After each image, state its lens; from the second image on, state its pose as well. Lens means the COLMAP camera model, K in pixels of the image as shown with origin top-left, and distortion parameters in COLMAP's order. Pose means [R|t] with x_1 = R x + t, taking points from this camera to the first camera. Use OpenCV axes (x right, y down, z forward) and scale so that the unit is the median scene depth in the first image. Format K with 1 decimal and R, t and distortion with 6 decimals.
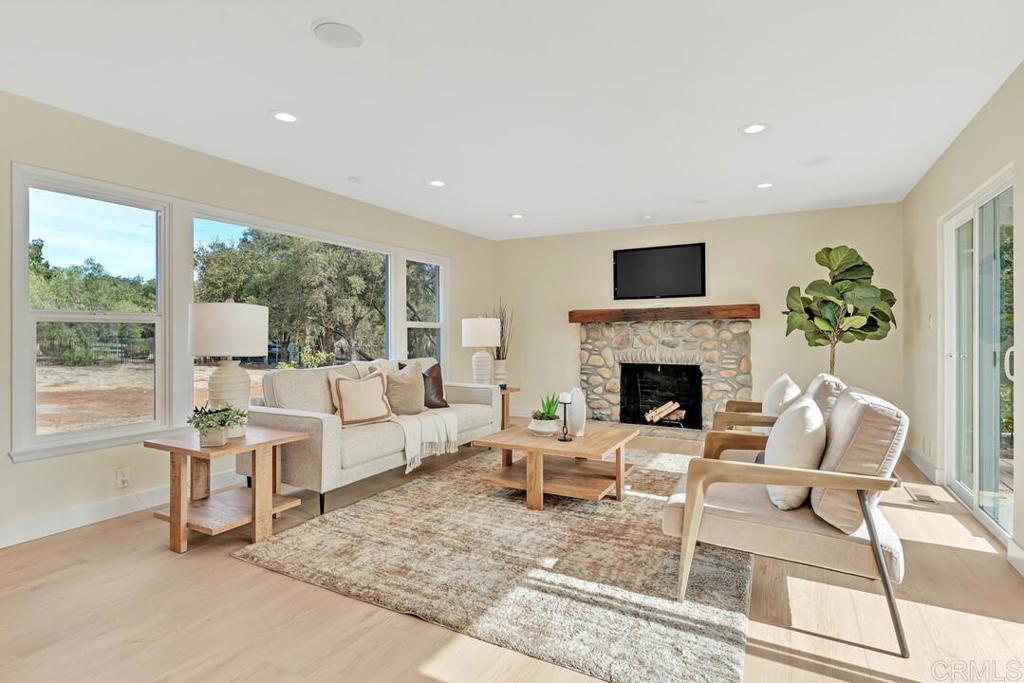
lens RADIAL K [[509.7, 0, 512.0], [0, 509.7, 334.8], [0, 0, 1]] dist [-0.003432, 0.000366]
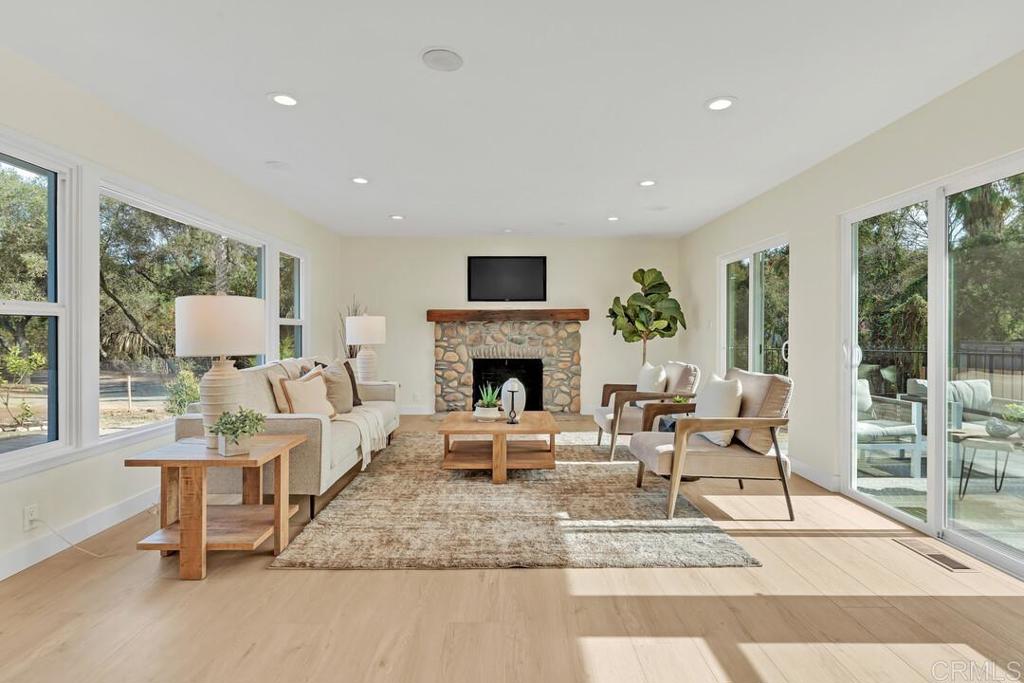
lens RADIAL K [[514.0, 0, 512.7], [0, 514.0, 331.8], [0, 0, 1]] dist [-0.002389, 0.000435]
pose [[0.873070, 0.004742, 0.487572, -0.359507], [-0.003713, 0.999988, -0.003076, 0.000726], [-0.487581, 0.000875, 0.873078, -0.023050]]
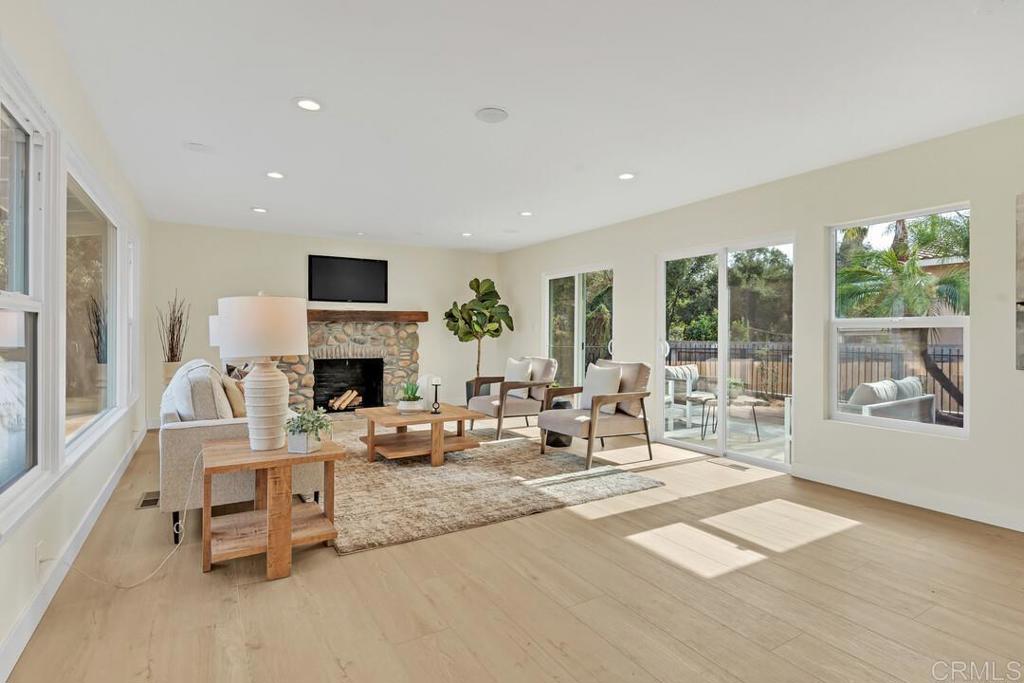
lens RADIAL K [[509.7, 0, 512.0], [0, 509.7, 334.8], [0, 0, 1]] dist [-0.003432, 0.000366]
pose [[0.502746, 0.002983, 0.864429, -0.718459], [-0.005506, 0.999985, -0.000249, 0.001646], [-0.864417, -0.004634, 0.502755, 0.124624]]
